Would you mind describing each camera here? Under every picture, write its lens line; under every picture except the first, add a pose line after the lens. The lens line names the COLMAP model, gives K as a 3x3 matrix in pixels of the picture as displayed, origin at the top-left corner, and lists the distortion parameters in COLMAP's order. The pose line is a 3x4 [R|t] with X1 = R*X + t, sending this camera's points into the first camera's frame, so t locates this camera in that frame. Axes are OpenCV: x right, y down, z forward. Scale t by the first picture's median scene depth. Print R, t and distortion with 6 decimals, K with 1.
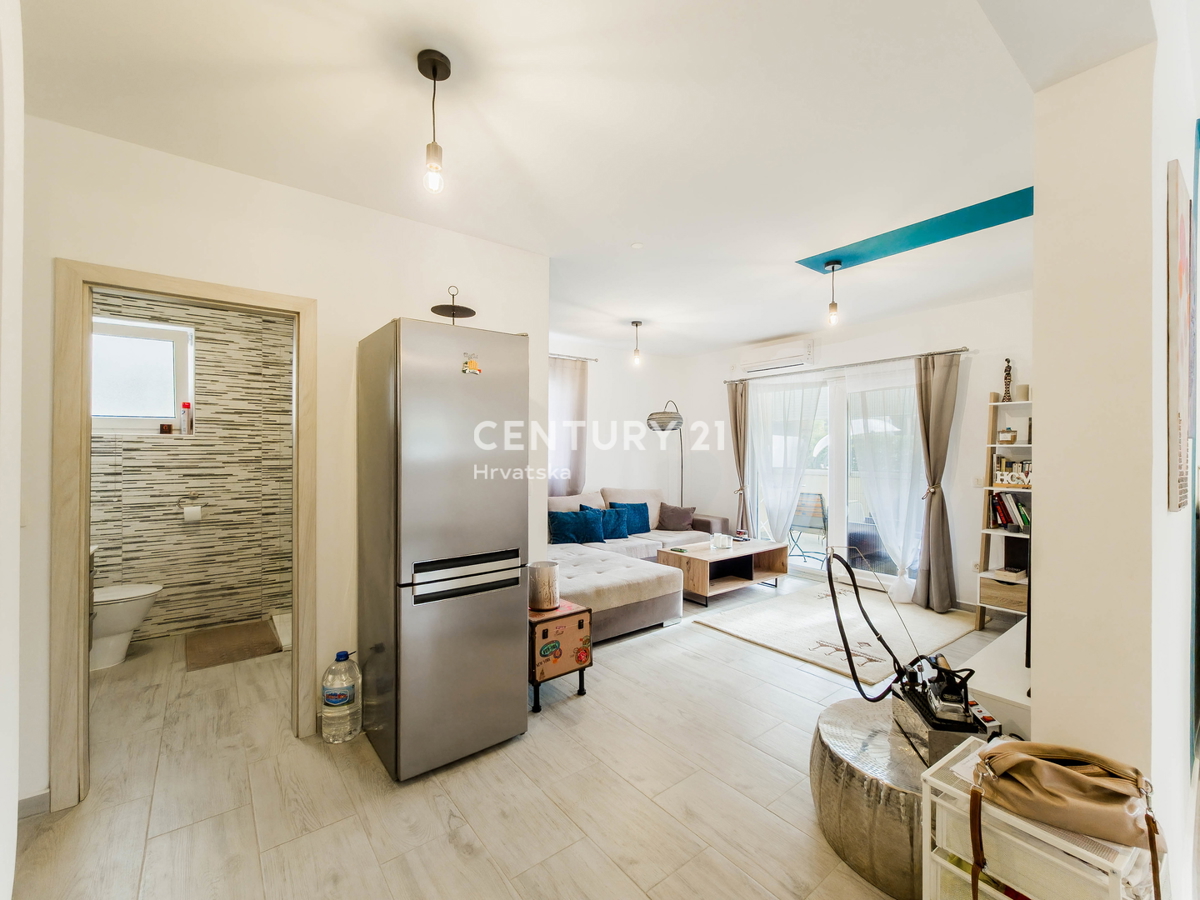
lens RADIAL K [[511.2, 0, 602.5], [0, 511.2, 450.9], [0, 0, 1]] dist [-0.016590, 0.009066]
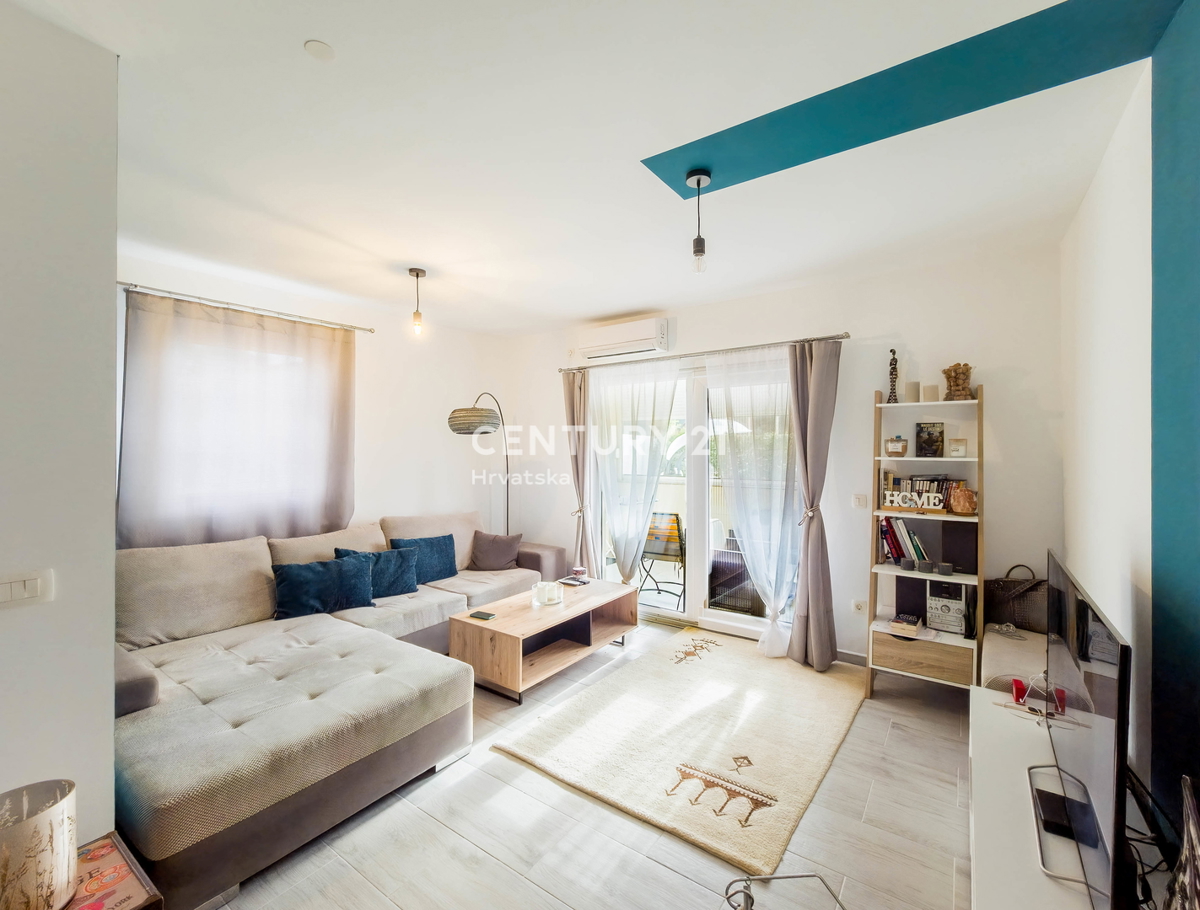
lens RADIAL K [[512.8, 0, 619.3], [0, 512.8, 447.9], [0, 0, 1]] dist [0.000367, 0.000066]
pose [[0.954589, -0.005553, 0.297875, 0.128954], [0.005143, 0.999984, 0.002159, -0.027048], [-0.297882, -0.000529, 0.954602, 0.323923]]
